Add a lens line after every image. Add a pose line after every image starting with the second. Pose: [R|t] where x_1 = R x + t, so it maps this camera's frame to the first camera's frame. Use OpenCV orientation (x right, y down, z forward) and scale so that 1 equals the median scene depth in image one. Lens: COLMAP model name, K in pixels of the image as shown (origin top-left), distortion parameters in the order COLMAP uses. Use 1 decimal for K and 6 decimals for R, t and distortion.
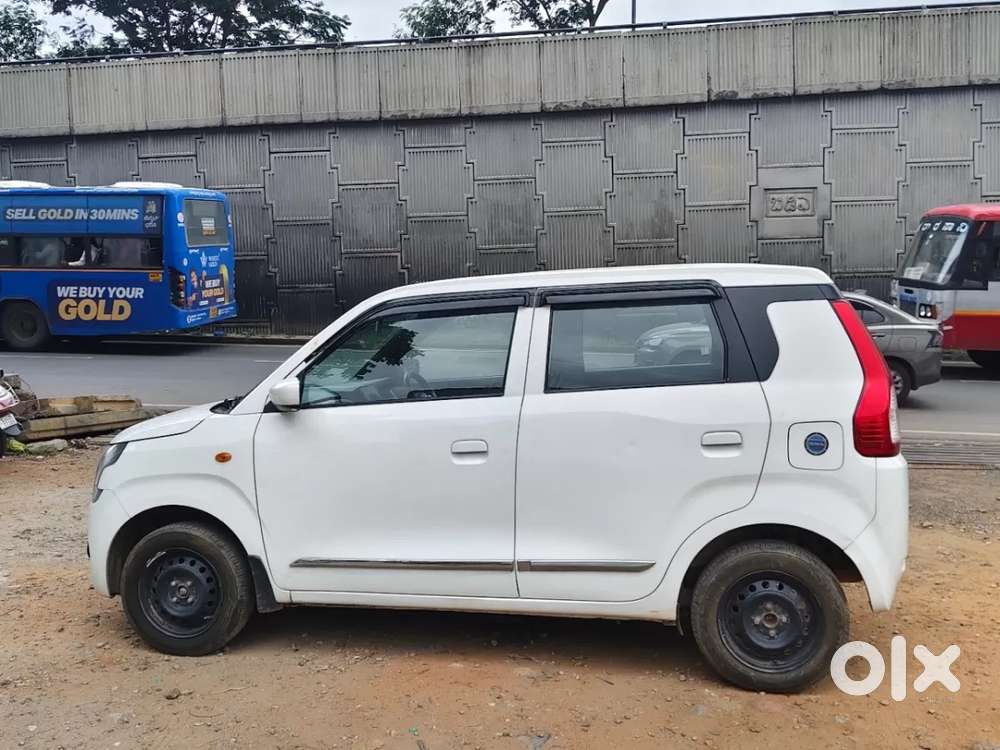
lens RADIAL K [[939.7, 0, 500.0], [0, 939.7, 375.0], [0, 0, 1]] dist [0.070925, -0.113556]
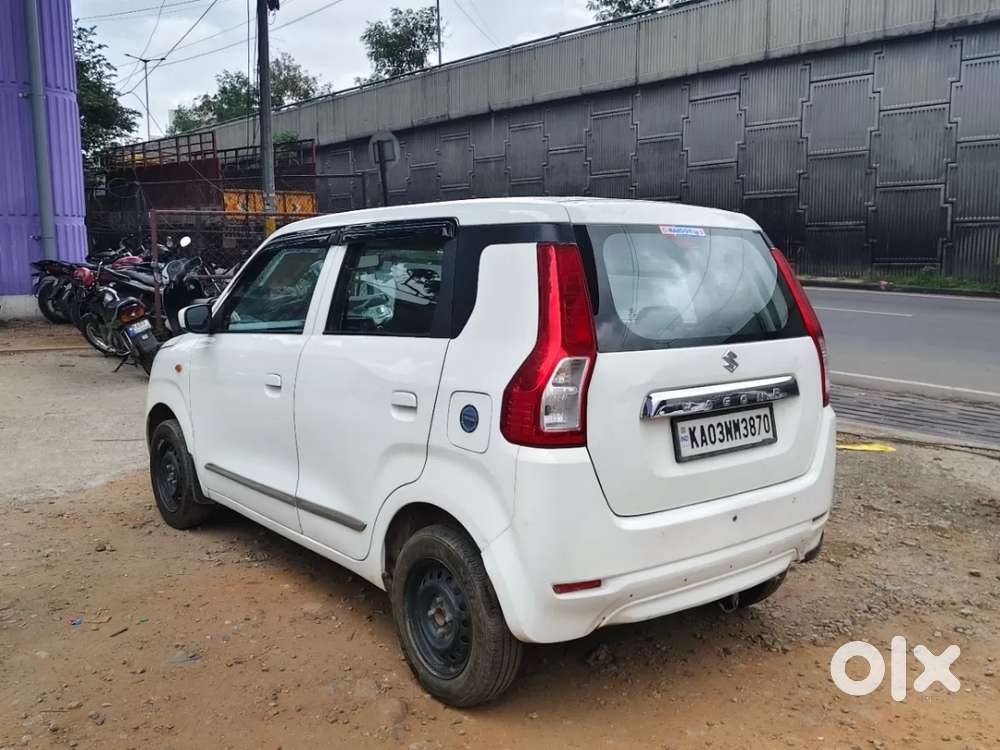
lens RADIAL K [[928.6, 0, 500.0], [0, 928.6, 375.0], [0, 0, 1]] dist [0.070244, -0.098737]
pose [[0.761250, 0.103194, -0.640195, 0.156249], [-0.061057, 0.994277, 0.087666, -0.006648], [0.645578, -0.027647, 0.763194, 0.073157]]
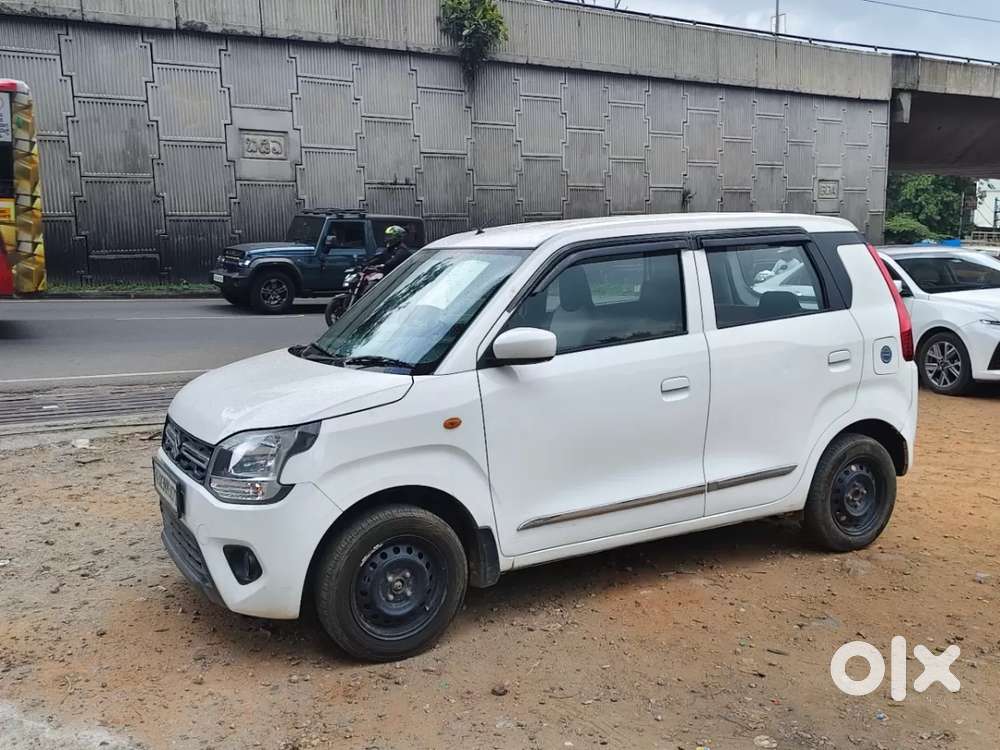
lens RADIAL K [[928.6, 0, 500.0], [0, 928.6, 375.0], [0, 0, 1]] dist [0.070244, -0.098737]
pose [[0.765410, -0.086167, 0.637748, -0.163176], [0.045775, 0.995775, 0.079603, -0.004863], [-0.641912, -0.031736, 0.766121, 0.063110]]
